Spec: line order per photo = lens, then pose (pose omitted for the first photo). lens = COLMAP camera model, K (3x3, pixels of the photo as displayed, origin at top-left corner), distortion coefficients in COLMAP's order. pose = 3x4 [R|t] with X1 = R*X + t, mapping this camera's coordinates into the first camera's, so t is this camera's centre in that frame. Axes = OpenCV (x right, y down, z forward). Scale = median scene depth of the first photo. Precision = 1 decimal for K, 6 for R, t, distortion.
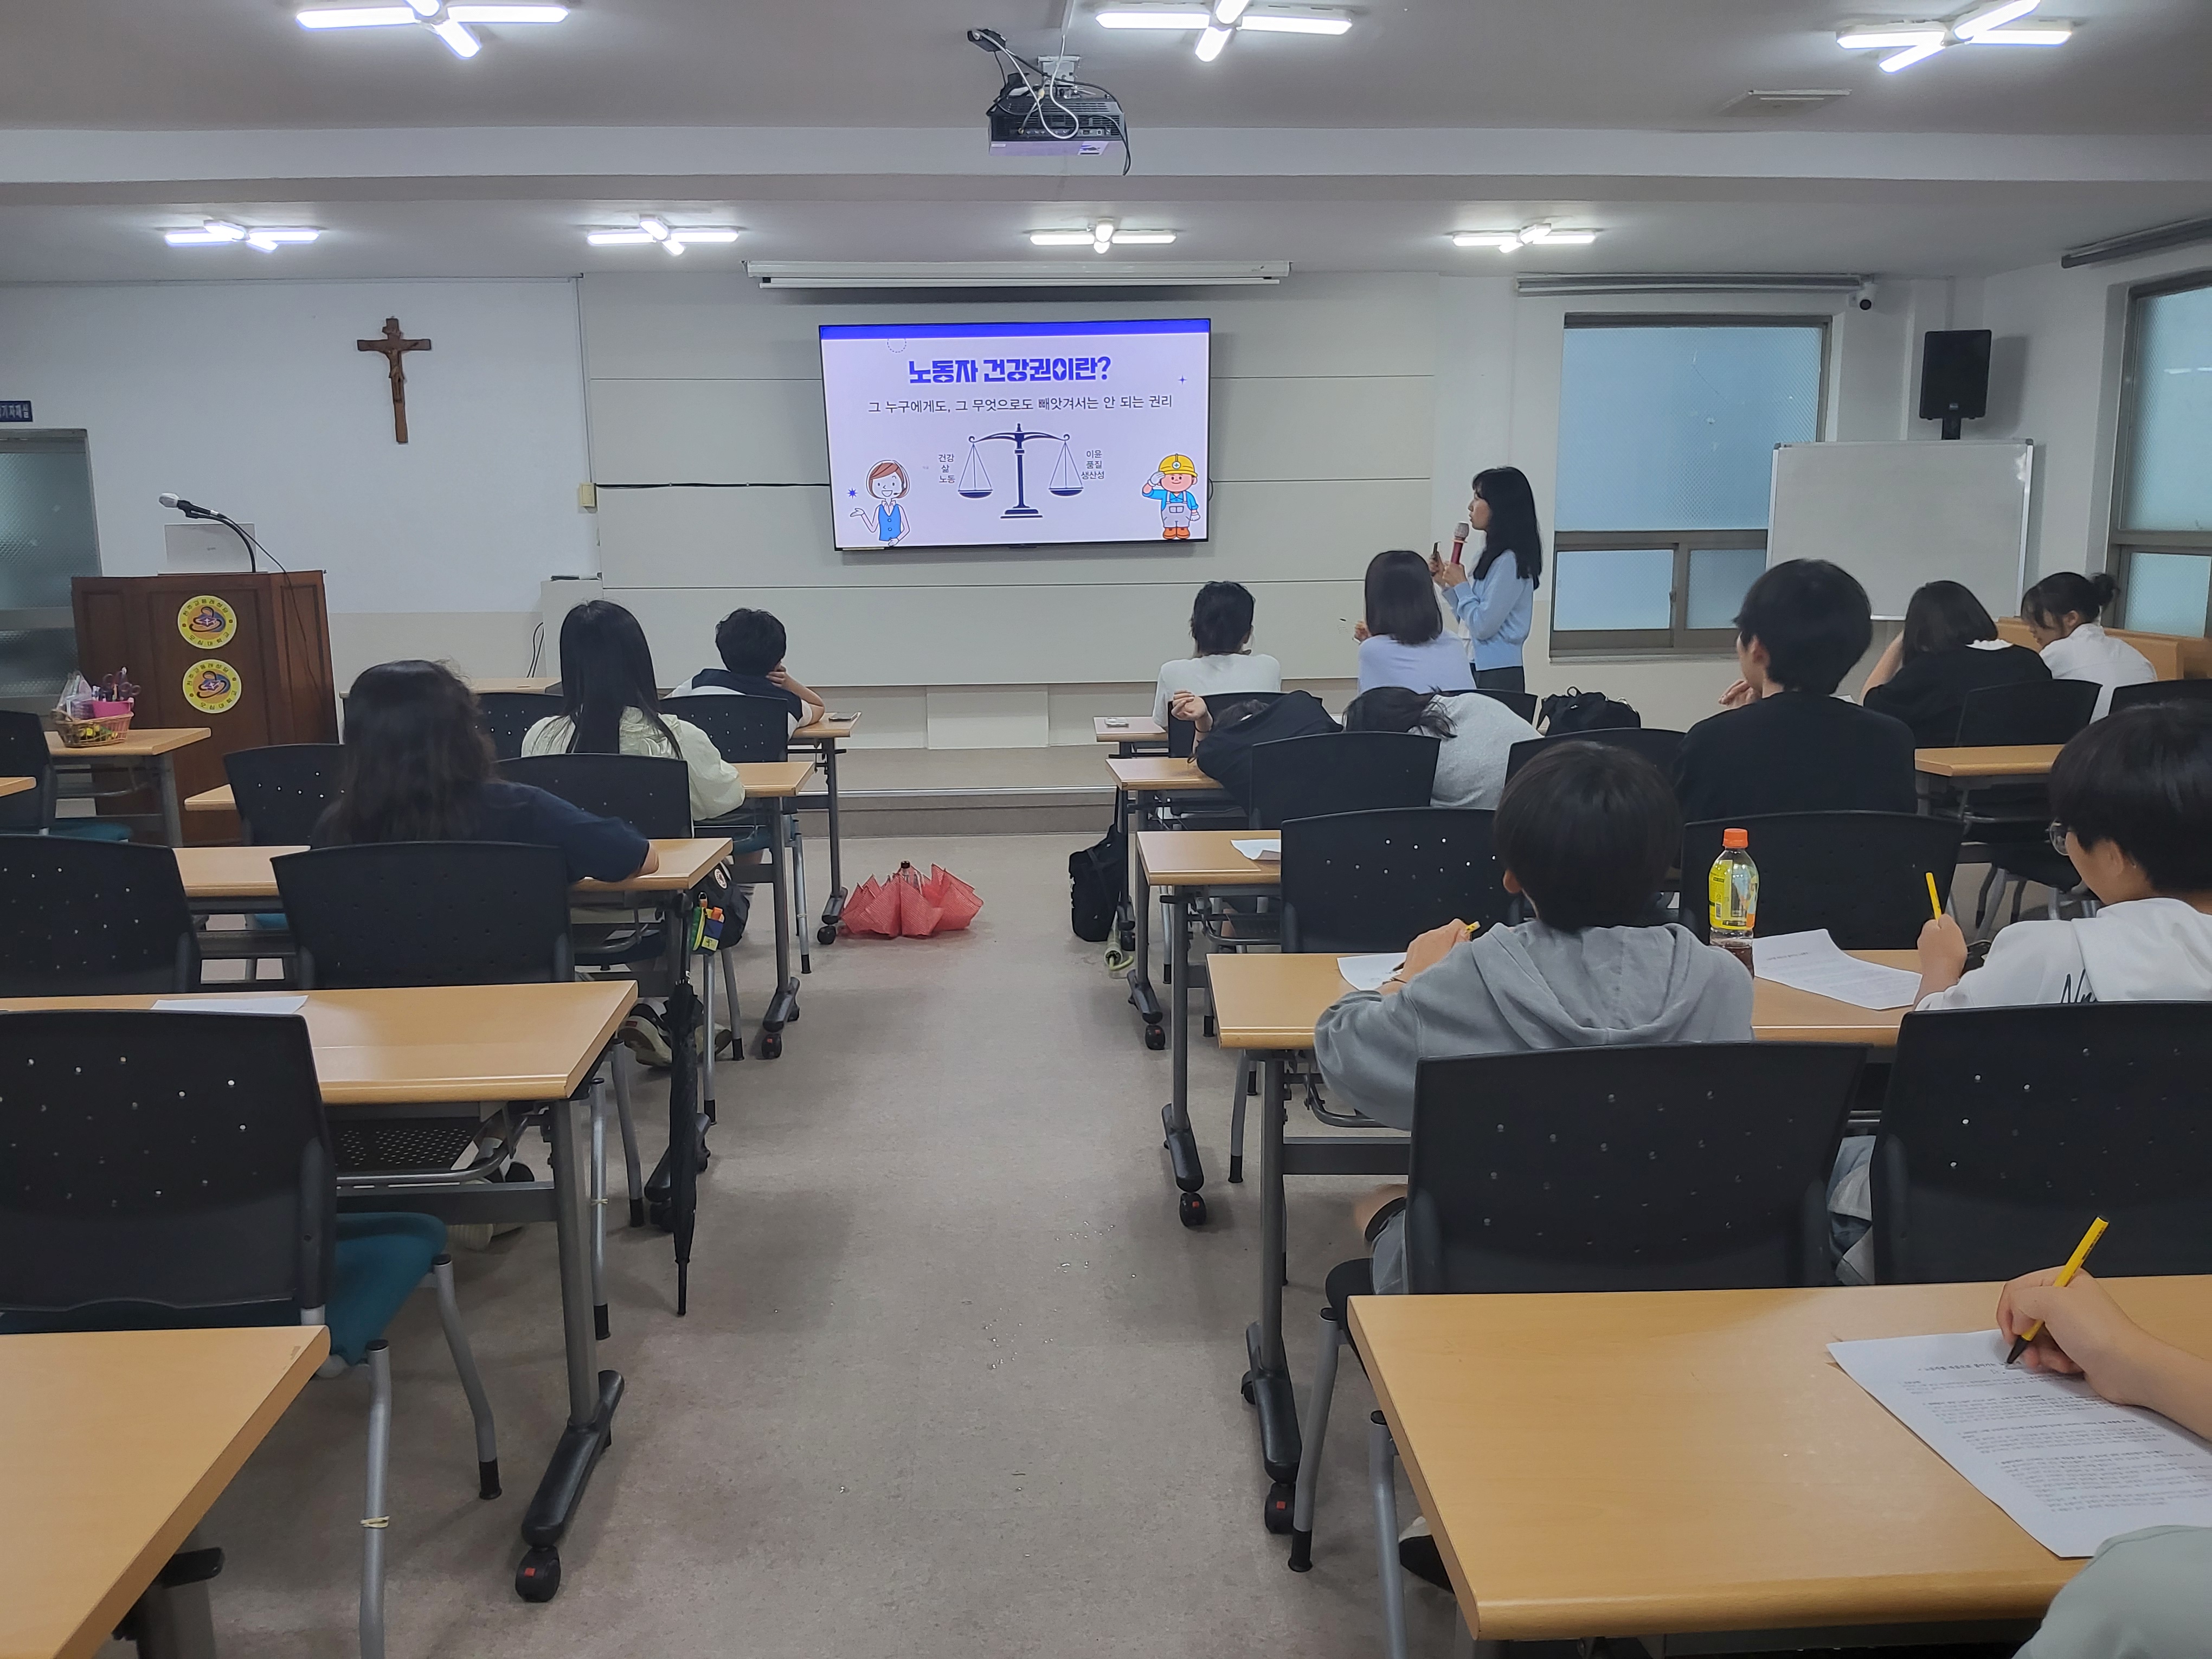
lens RADIAL K [[1689.6, 0, 1083.6], [0, 1689.6, 835.3], [0, 0, 1]] dist [0.056538, -0.136029]
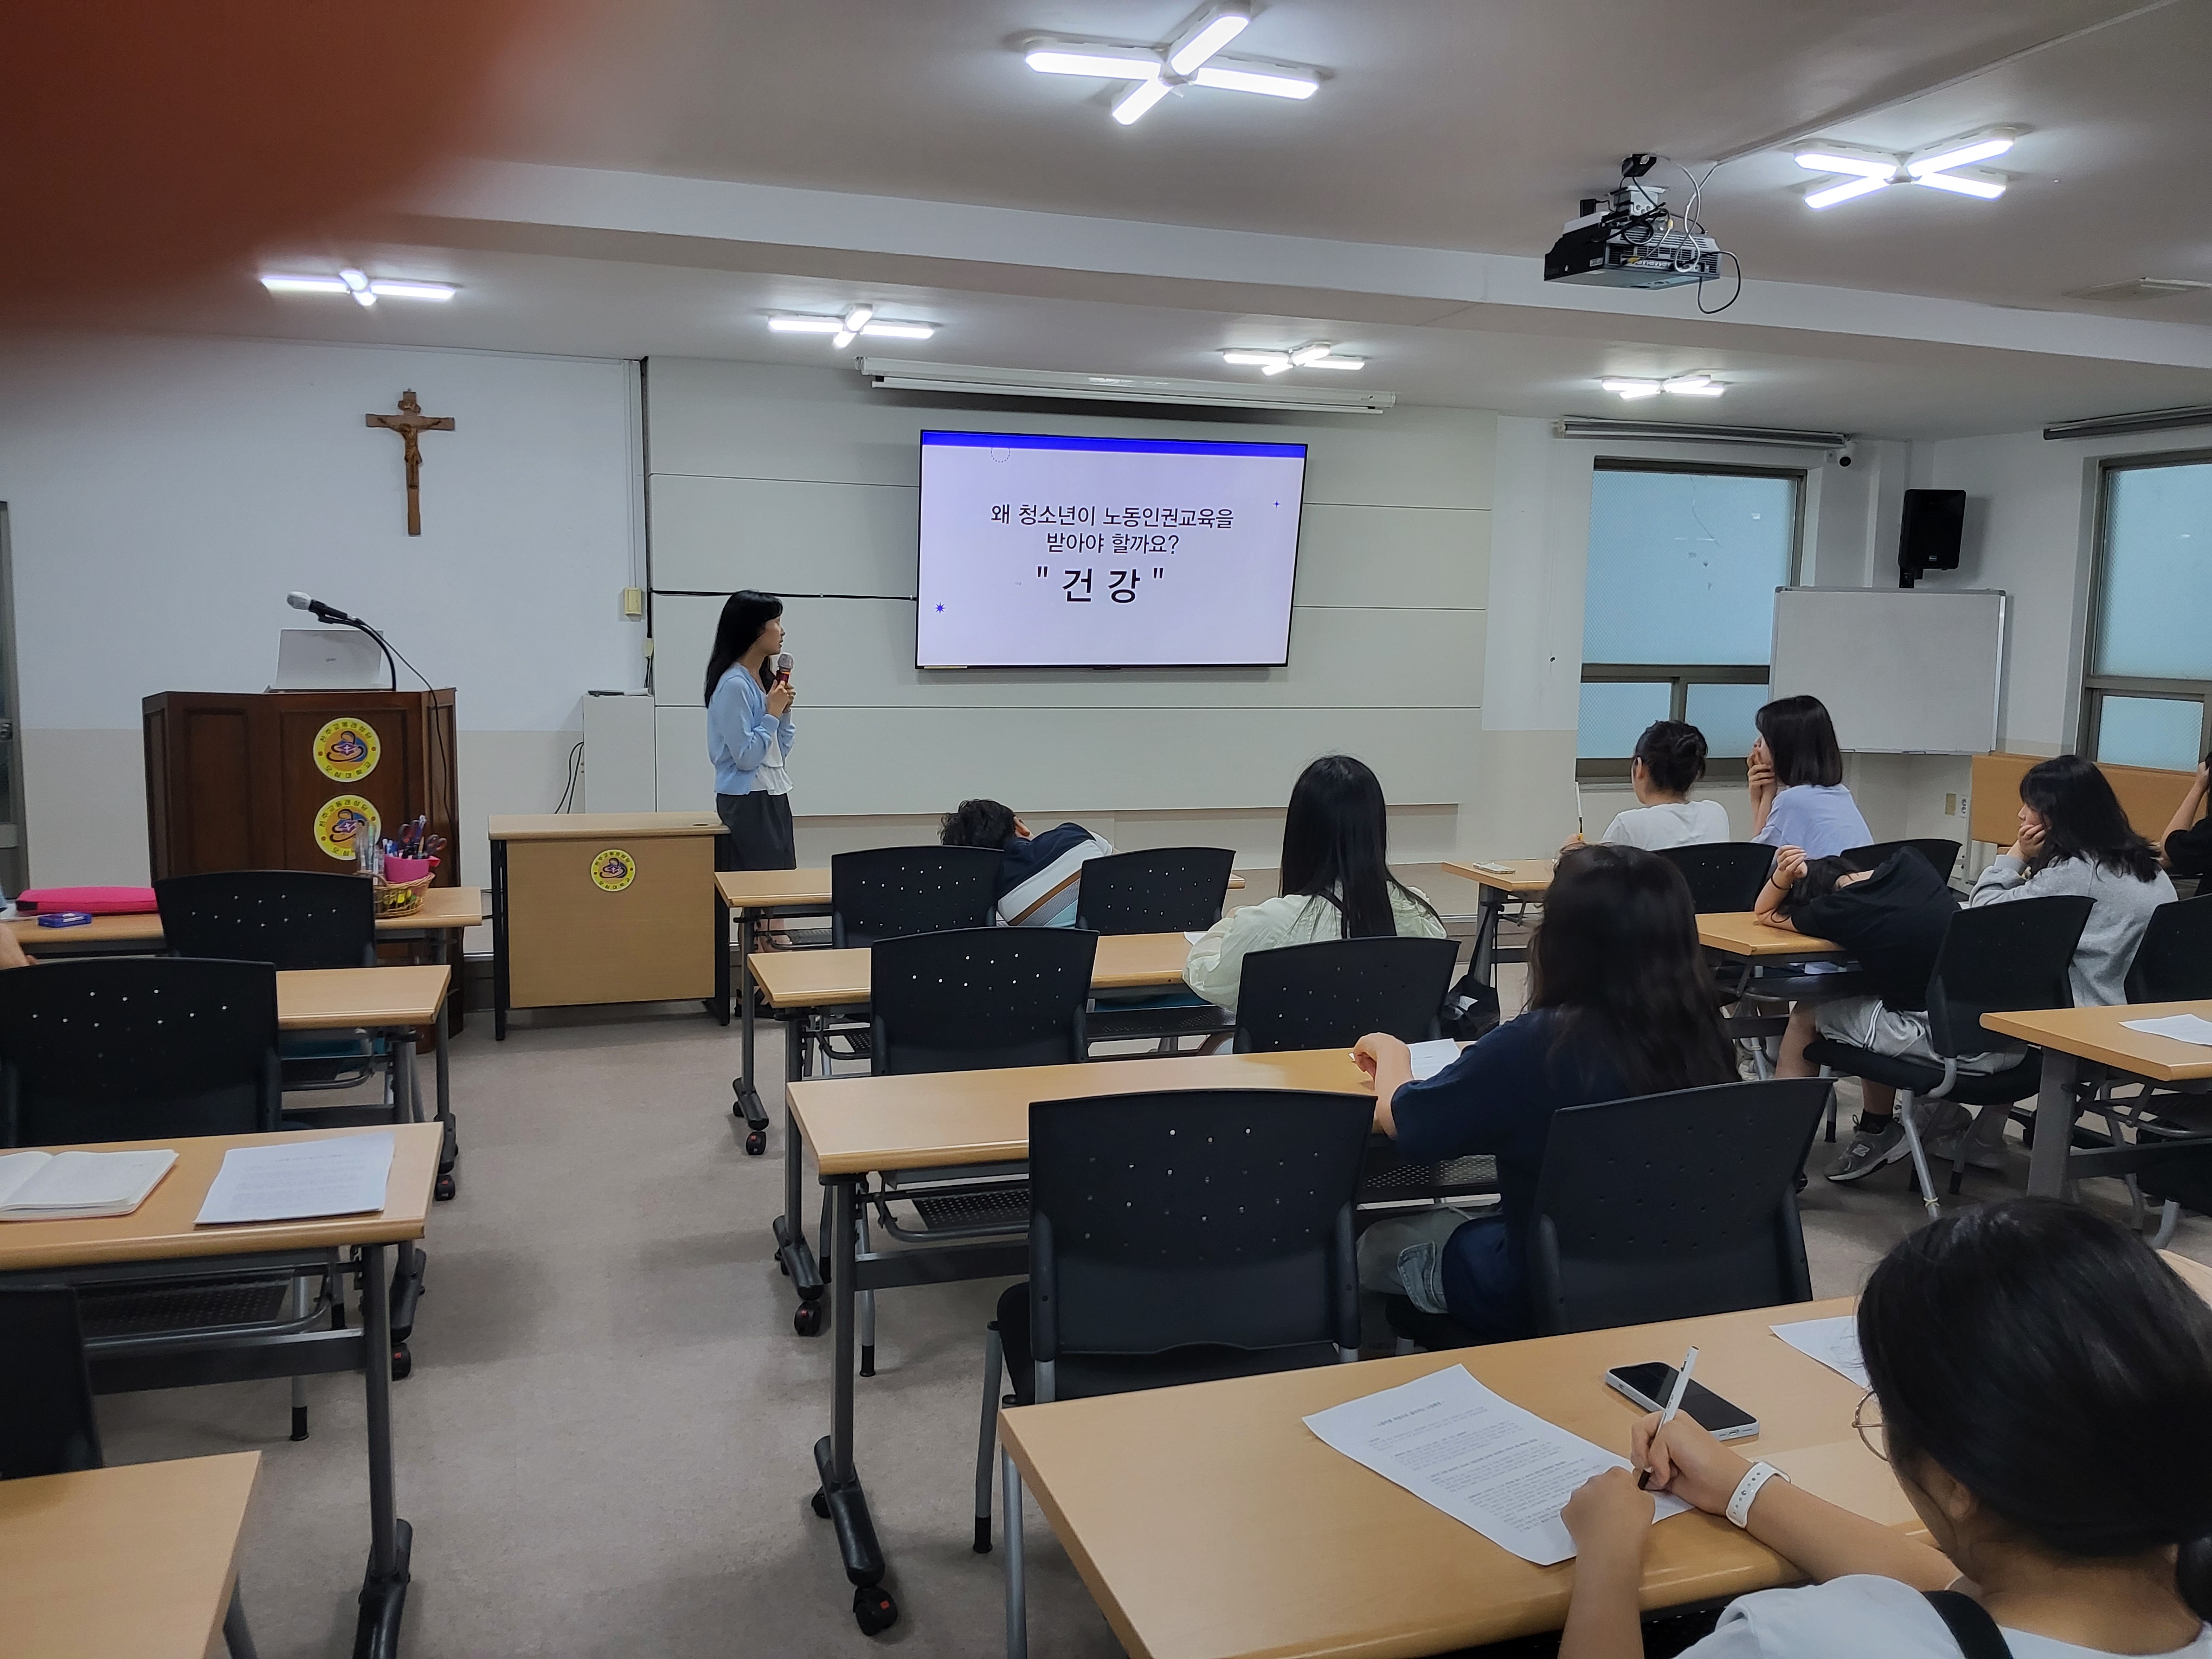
lens RADIAL K [[1689.6, 0, 1090.7], [0, 1689.6, 838.4], [0, 0, 1]] dist [0.056538, -0.136029]
pose [[0.967052, -0.005020, 0.254529, -0.374934], [0.019161, 0.998405, -0.053109, -0.031762], [-0.253857, 0.056237, 0.965606, 0.114430]]
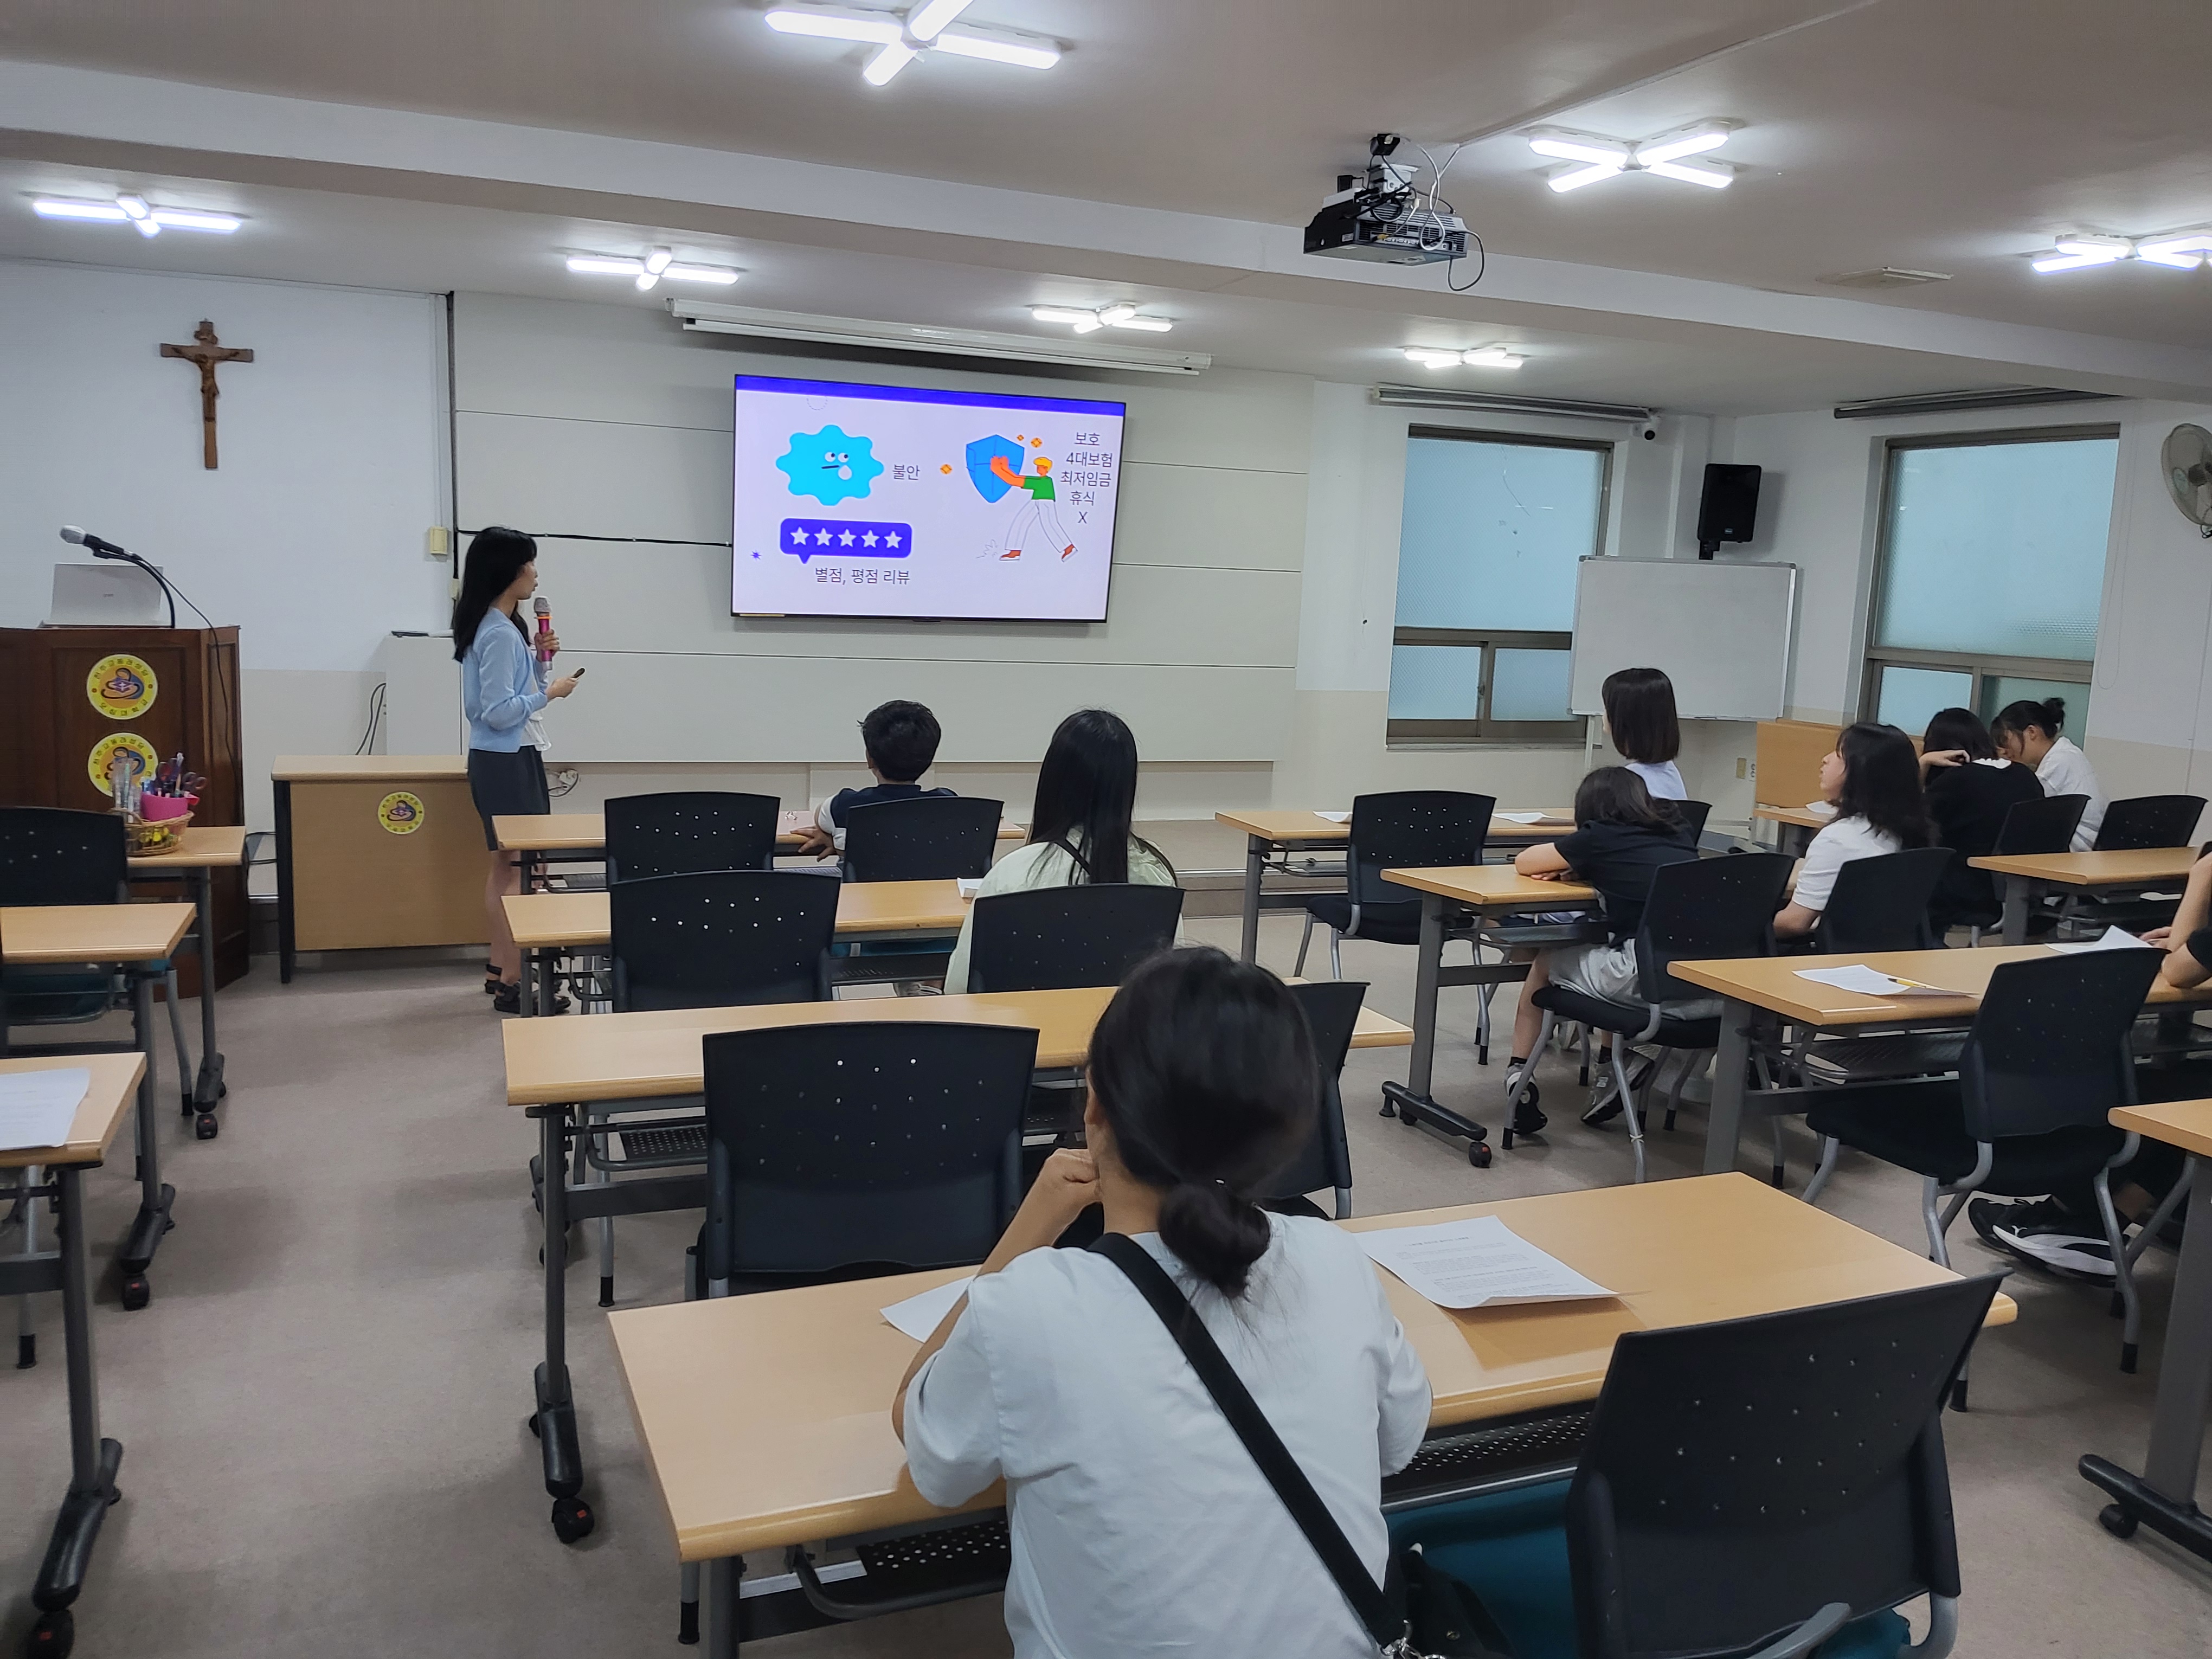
lens RADIAL K [[1689.6, 0, 1086.9], [0, 1689.6, 850.5], [0, 0, 1]] dist [0.056538, -0.136029]
pose [[0.946082, -0.002449, 0.323918, -0.339737], [0.008532, 0.999813, -0.017363, -0.028769], [-0.323814, 0.019190, 0.945926, 0.081556]]
